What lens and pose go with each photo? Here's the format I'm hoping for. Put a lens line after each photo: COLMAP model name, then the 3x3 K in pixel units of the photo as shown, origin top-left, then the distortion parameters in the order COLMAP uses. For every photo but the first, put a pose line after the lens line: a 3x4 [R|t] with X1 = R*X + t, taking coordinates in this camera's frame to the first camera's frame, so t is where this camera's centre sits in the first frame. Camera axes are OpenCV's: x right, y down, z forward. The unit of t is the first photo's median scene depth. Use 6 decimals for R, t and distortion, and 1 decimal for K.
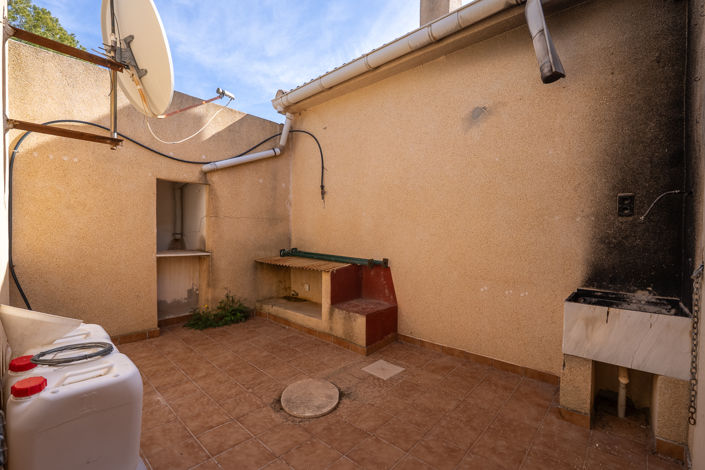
lens RADIAL K [[313.6, 0, 354.0], [0, 313.6, 234.5], [0, 0, 1]] dist [-0.004581, 0.000394]
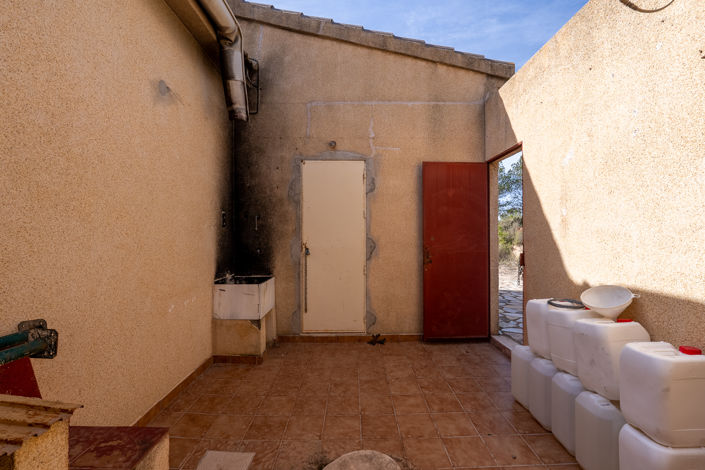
lens RADIAL K [[313.6, 0, 353.3], [0, 313.6, 233.3], [0, 0, 1]] dist [-0.004581, 0.000394]
pose [[-0.680473, -0.006580, 0.732744, -0.695286], [0.004089, 0.999910, 0.012777, -0.044754], [-0.732762, 0.011691, -0.680385, 1.625379]]
